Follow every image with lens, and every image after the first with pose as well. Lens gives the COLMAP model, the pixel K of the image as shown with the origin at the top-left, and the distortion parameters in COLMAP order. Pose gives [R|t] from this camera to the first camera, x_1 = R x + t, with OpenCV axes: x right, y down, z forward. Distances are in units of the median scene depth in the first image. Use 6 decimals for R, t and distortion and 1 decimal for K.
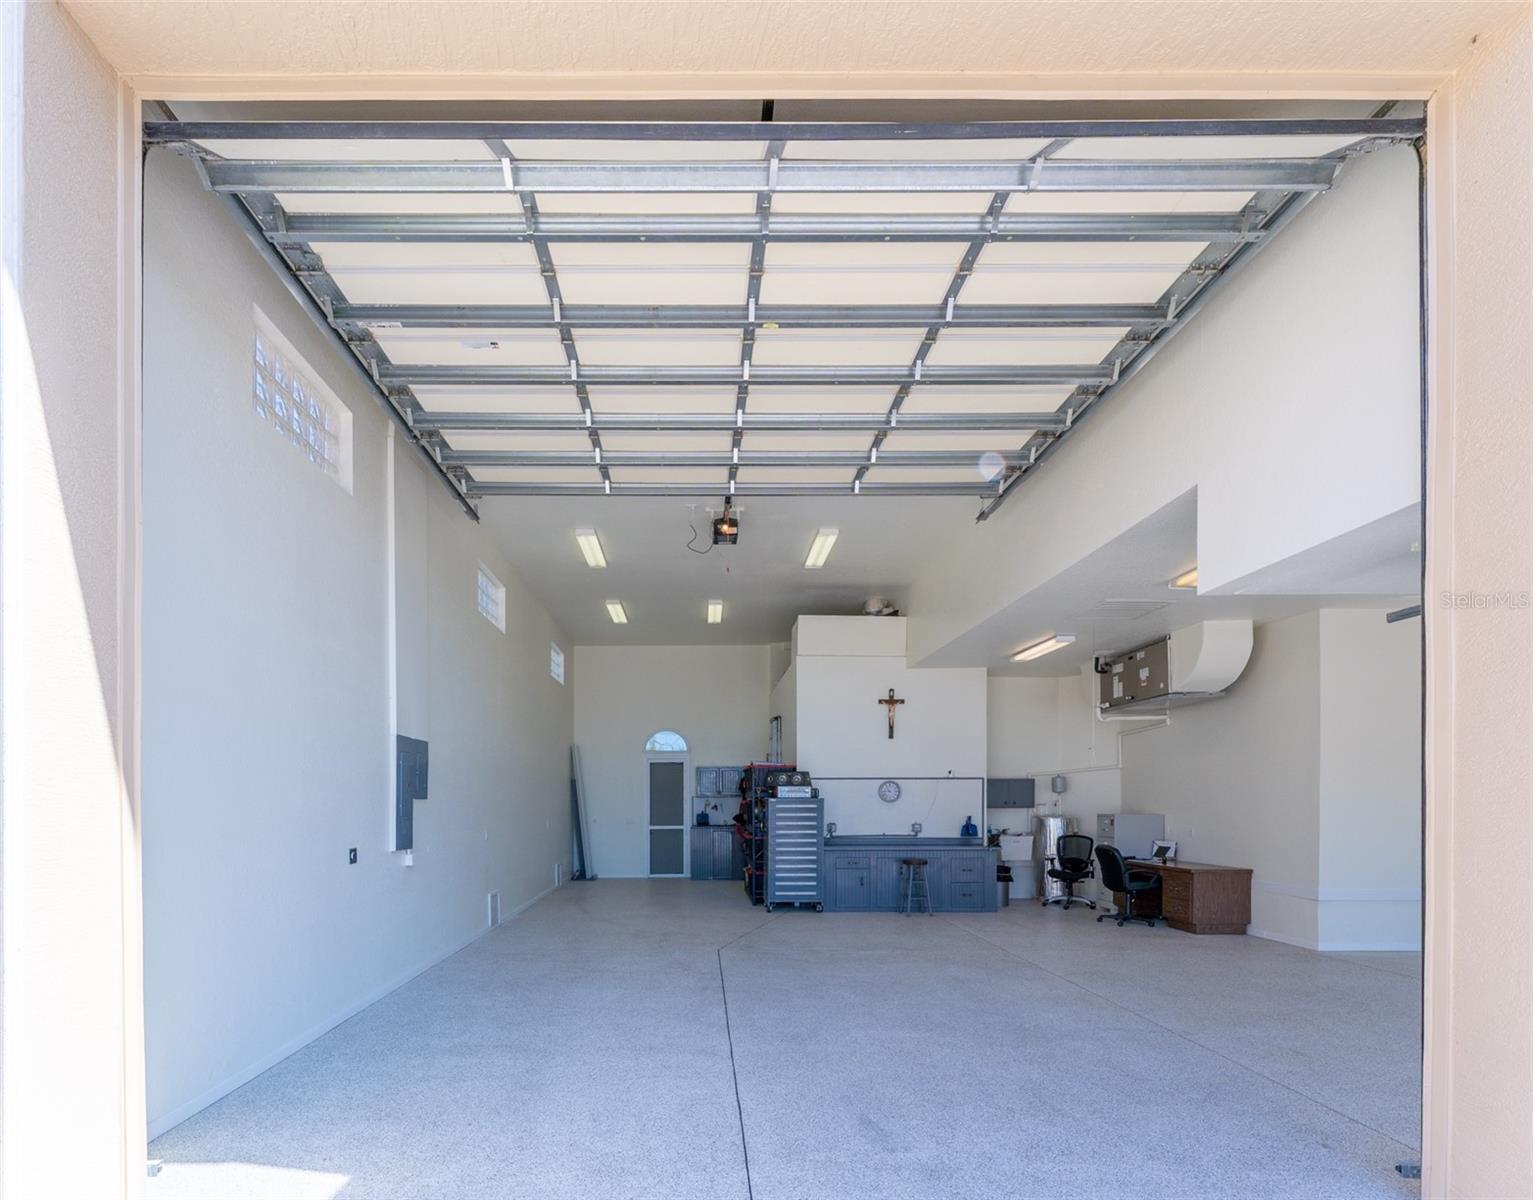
lens RADIAL K [[766.8, 0, 693.4], [0, 766.8, 808.5], [0, 0, 1]] dist [0.000126, 0.000042]
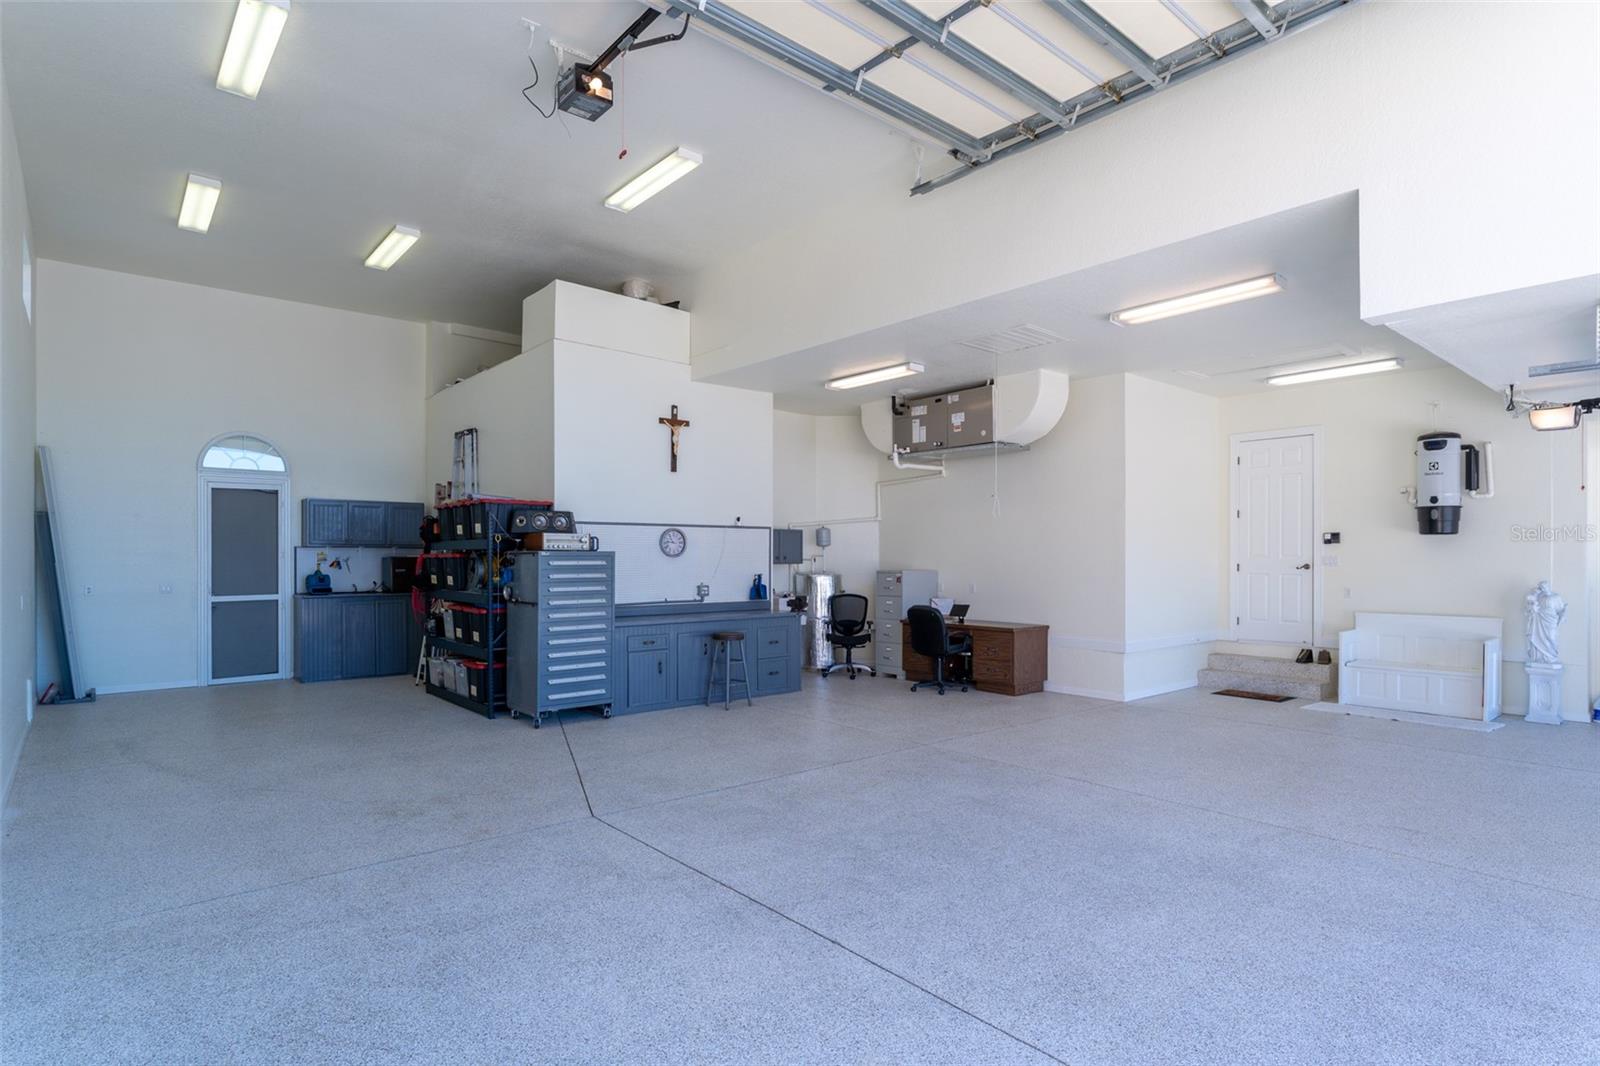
lens RADIAL K [[844.0, 0, 805.6], [0, 844.0, 561.8], [0, 0, 1]] dist [0.000217, 0.000781]
pose [[0.756292, -0.002162, 0.654231, -0.183677], [0.002623, 0.999997, 0.000273, -0.003576], [-0.654229, 0.001510, 0.756295, 0.296801]]
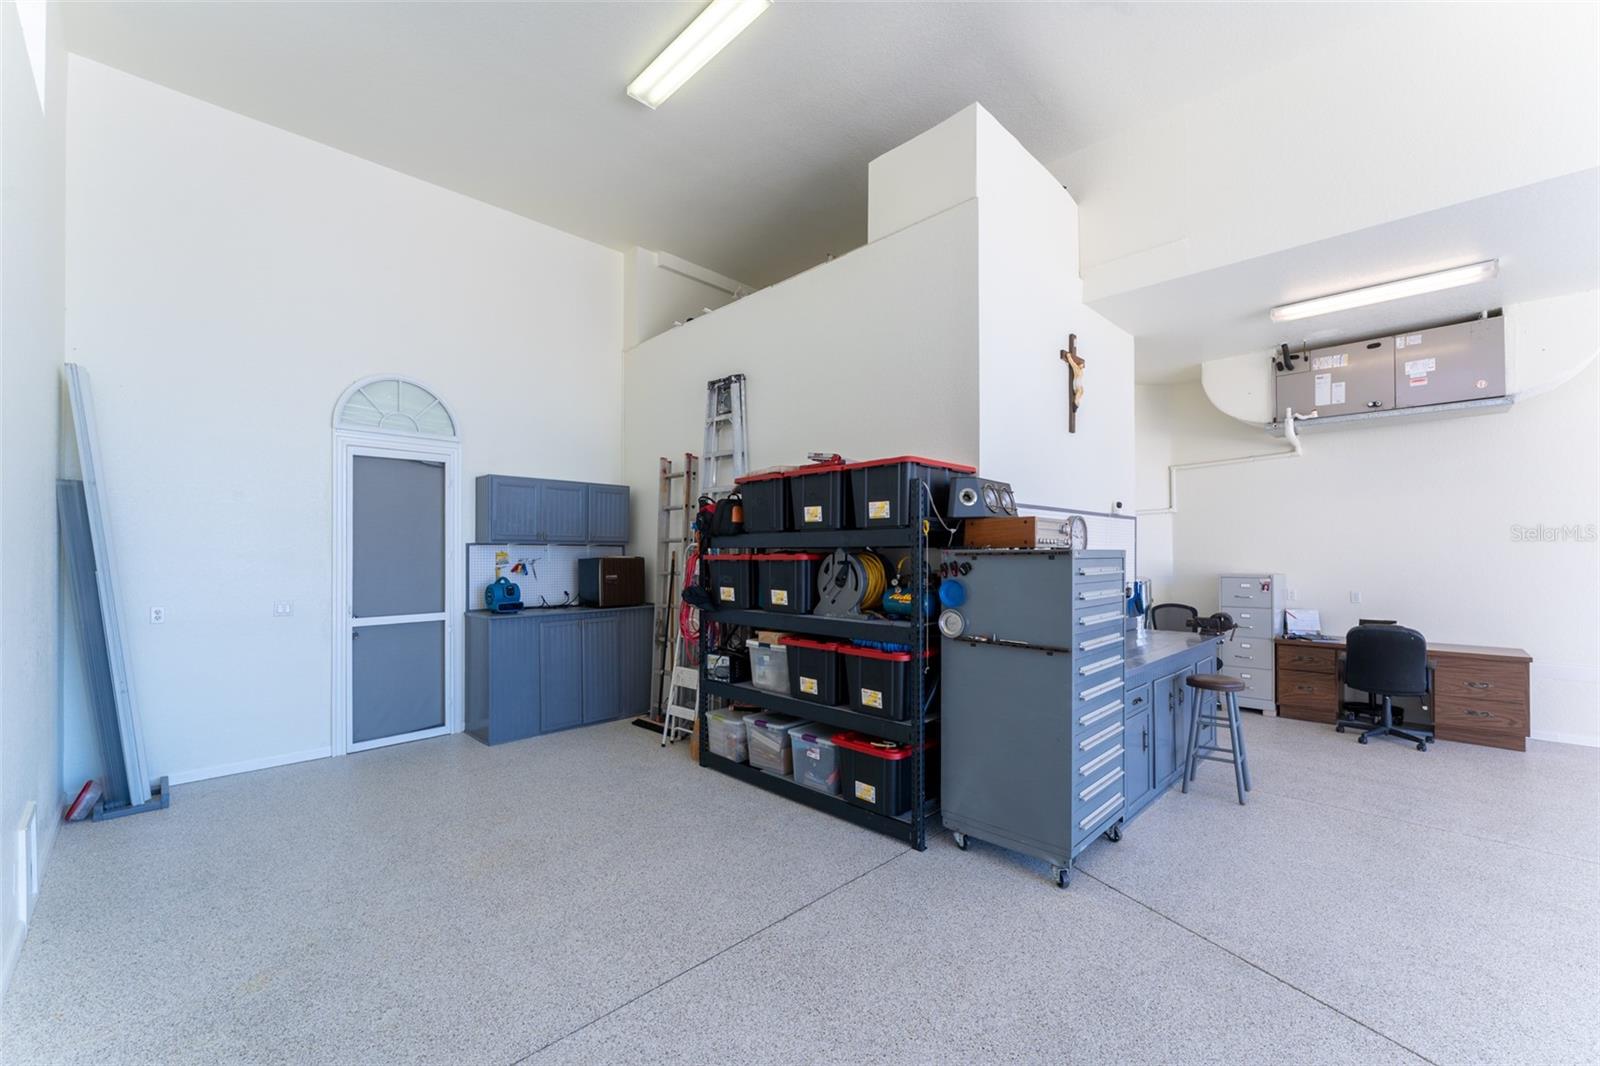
lens RADIAL K [[669.5, 0, 799.4], [0, 669.5, 554.4], [0, 0, 1]] dist [-0.000409, -0.000081]
pose [[0.712161, 0.001039, 0.702016, -0.181076], [0.004321, 0.999973, -0.005863, -0.009165], [-0.702003, 0.007209, 0.712138, 0.816244]]
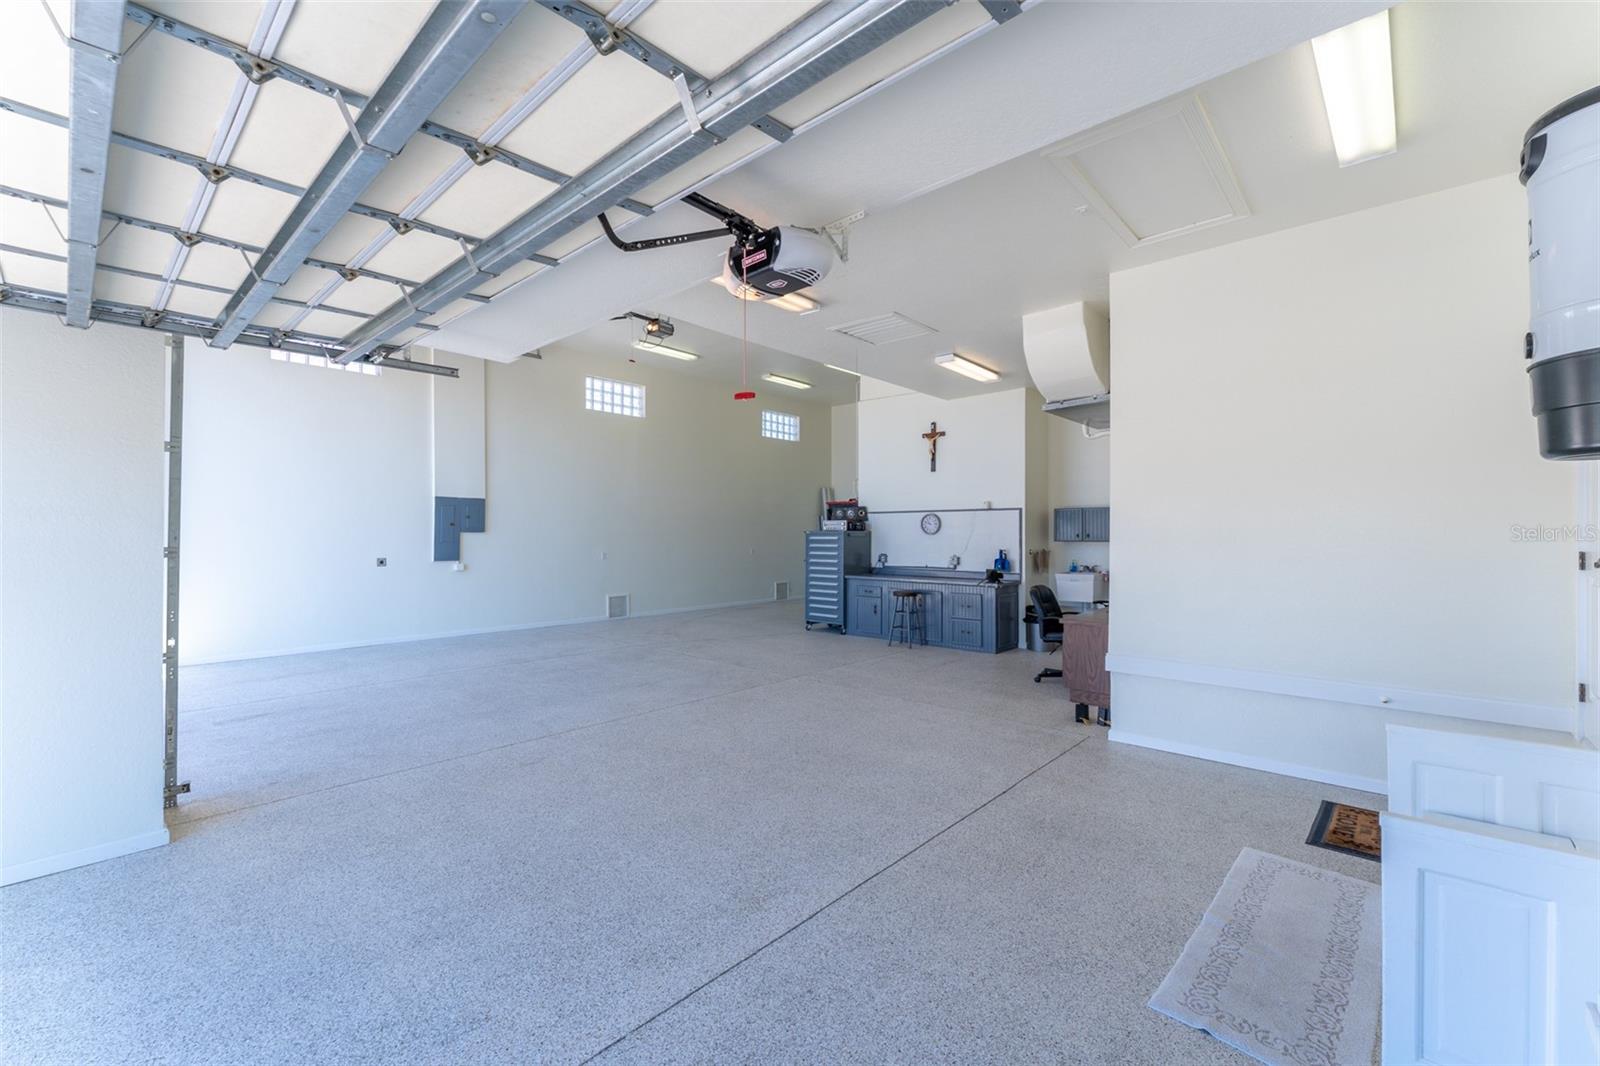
lens RADIAL K [[669.5, 0, 799.4], [0, 669.5, 554.4], [0, 0, 1]] dist [-0.000409, -0.000081]
pose [[0.738225, 0.025570, -0.674070, 0.727618], [-0.007170, 0.999522, 0.030063, -0.007831], [0.674517, -0.017360, 0.738055, 0.230843]]
